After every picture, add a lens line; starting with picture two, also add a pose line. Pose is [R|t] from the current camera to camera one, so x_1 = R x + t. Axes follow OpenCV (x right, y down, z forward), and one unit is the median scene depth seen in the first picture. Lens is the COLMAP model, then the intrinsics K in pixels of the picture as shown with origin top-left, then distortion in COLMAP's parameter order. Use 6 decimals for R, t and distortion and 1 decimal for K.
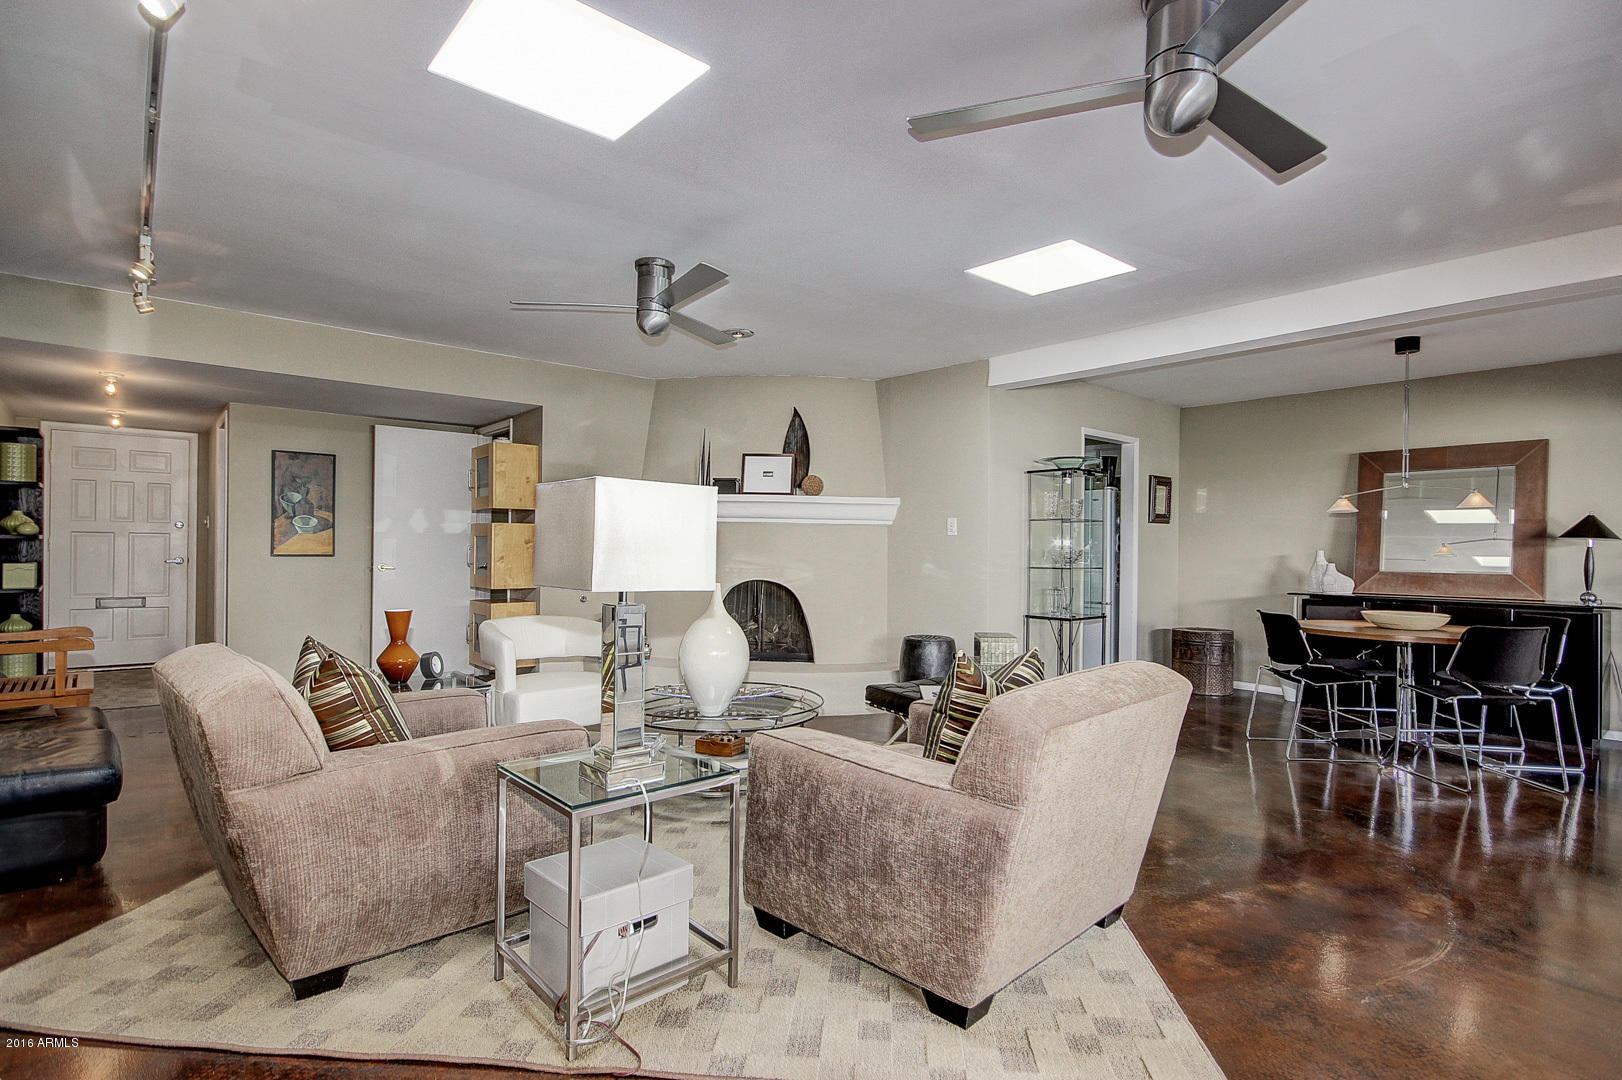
lens RADIAL K [[787.5, 0, 824.5], [0, 787.5, 549.1], [0, 0, 1]] dist [0.000678, -0.000087]
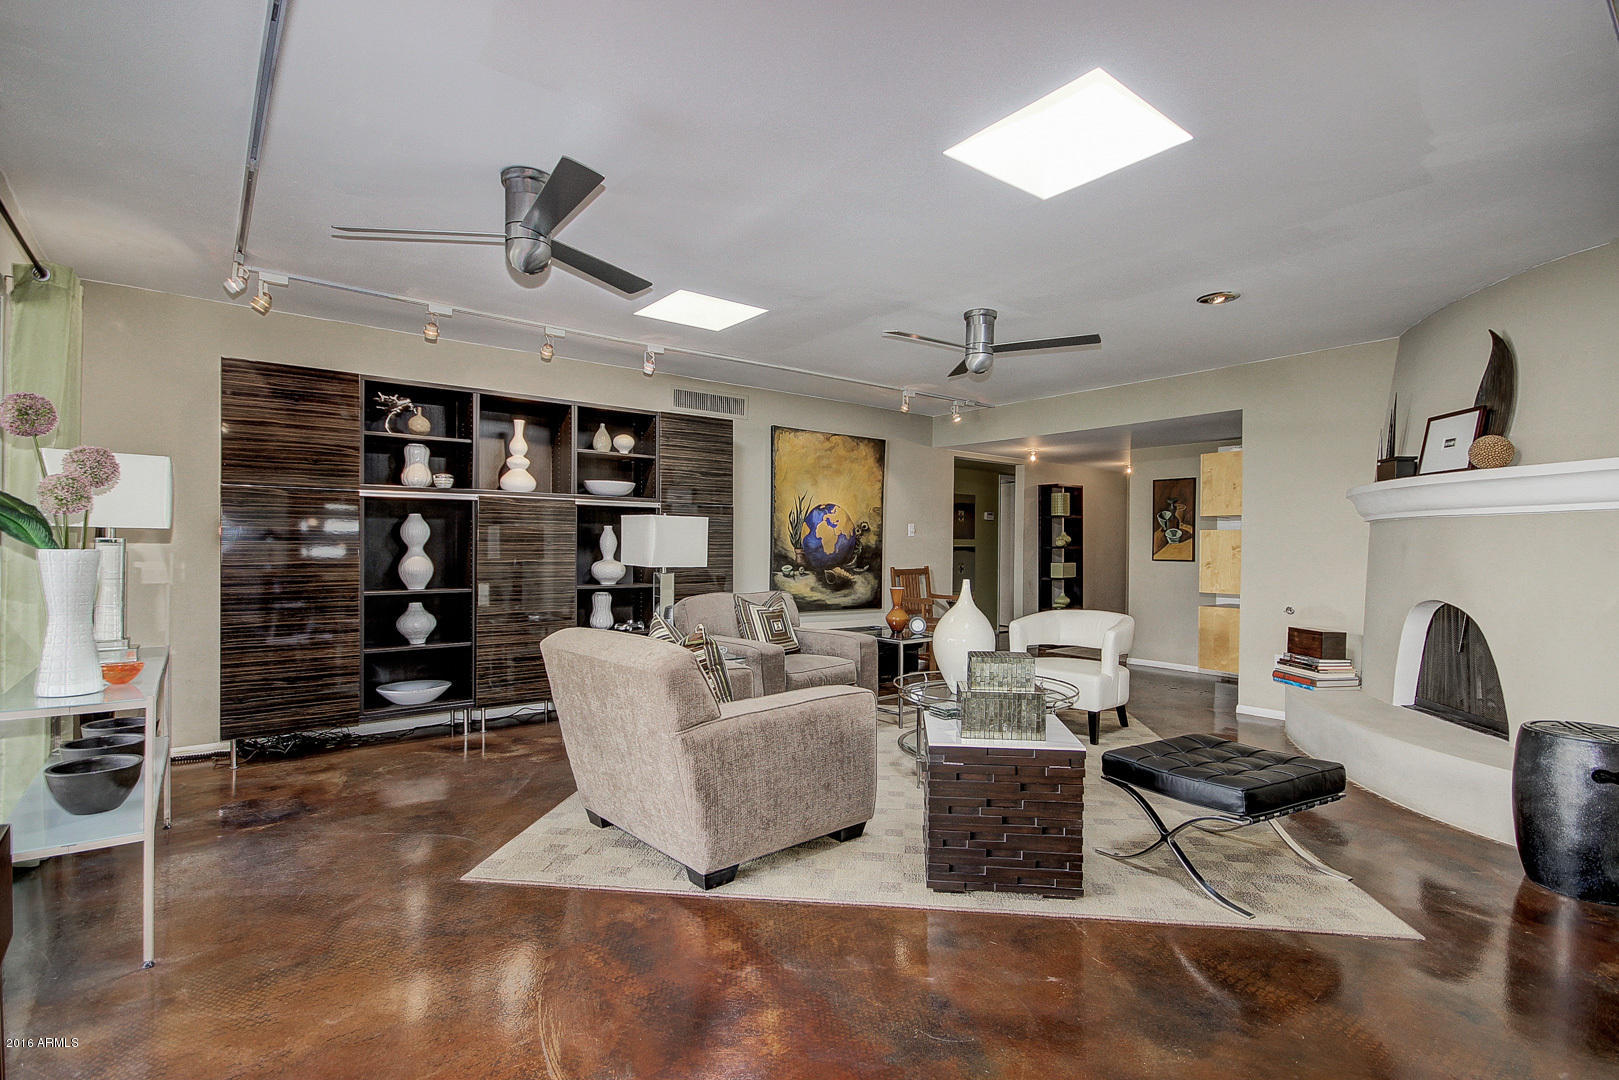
lens RADIAL K [[786.1, 0, 823.0], [0, 786.1, 541.2], [0, 0, 1]] dist [0.000678, -0.000087]
pose [[-0.043747, -0.017000, -0.998898, 0.612875], [-0.008966, 0.999822, -0.016623, 0.002339], [0.999002, 0.008229, -0.043892, 0.508339]]
